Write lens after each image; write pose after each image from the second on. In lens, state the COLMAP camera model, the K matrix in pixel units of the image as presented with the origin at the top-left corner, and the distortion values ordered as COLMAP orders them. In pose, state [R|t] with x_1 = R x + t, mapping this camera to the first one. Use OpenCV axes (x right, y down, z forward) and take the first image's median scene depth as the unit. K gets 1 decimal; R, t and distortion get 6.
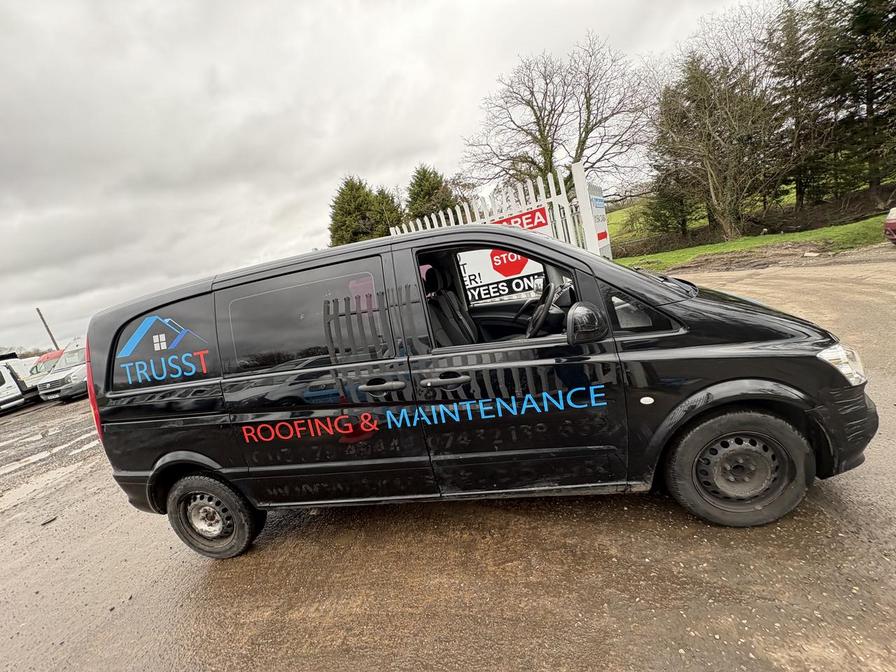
lens RADIAL K [[358.9, 0, 453.3], [0, 358.9, 340.4], [0, 0, 1]] dist [0.007268, -0.000584]
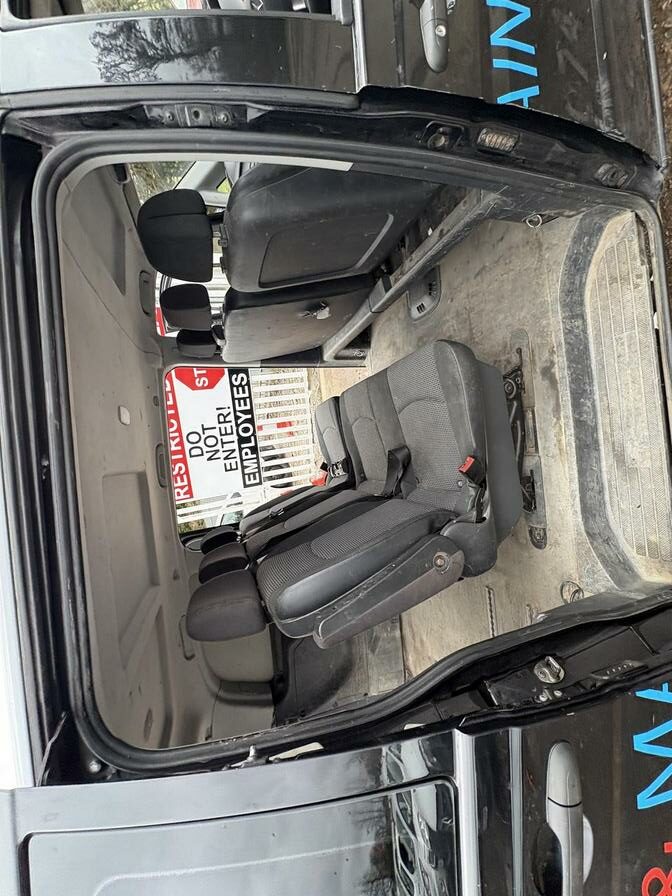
lens RADIAL K [[358.9, 0, 336.4], [0, 358.9, 445.3], [0, 0, 1]] dist [0.007268, -0.000584]
pose [[0.034295, -0.974384, 0.222259, -0.166091], [0.994851, 0.054505, 0.085444, 0.006519], [-0.095370, 0.218184, 0.971237, 0.244074]]
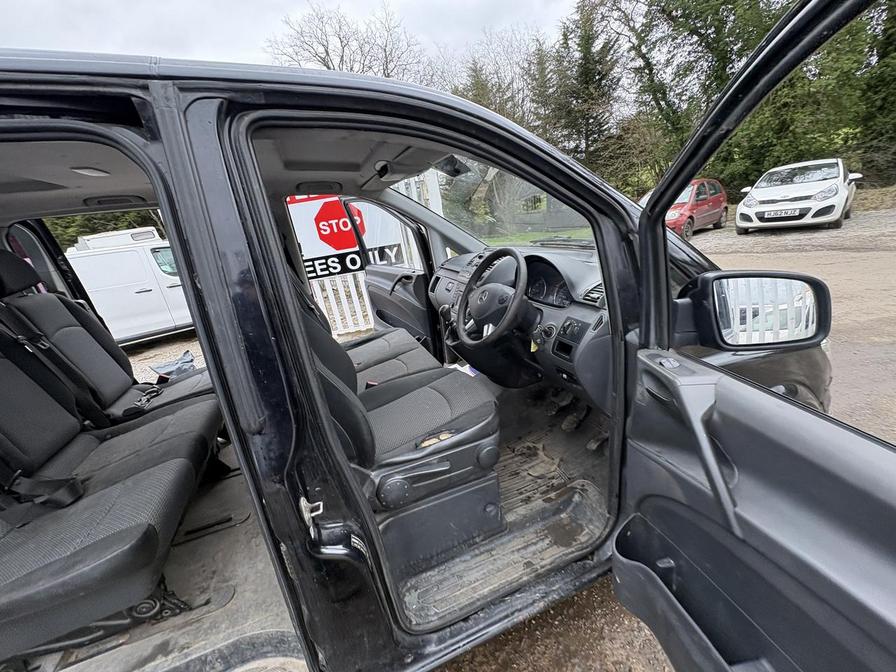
lens RADIAL K [[358.9, 0, 448.1], [0, 358.9, 336.0], [0, 0, 1]] dist [0.007268, -0.000584]
pose [[0.865059, -0.062540, 0.497757, -0.043165], [0.046388, 0.997920, 0.044765, -0.015415], [-0.499521, -0.015635, 0.866160, 0.199426]]
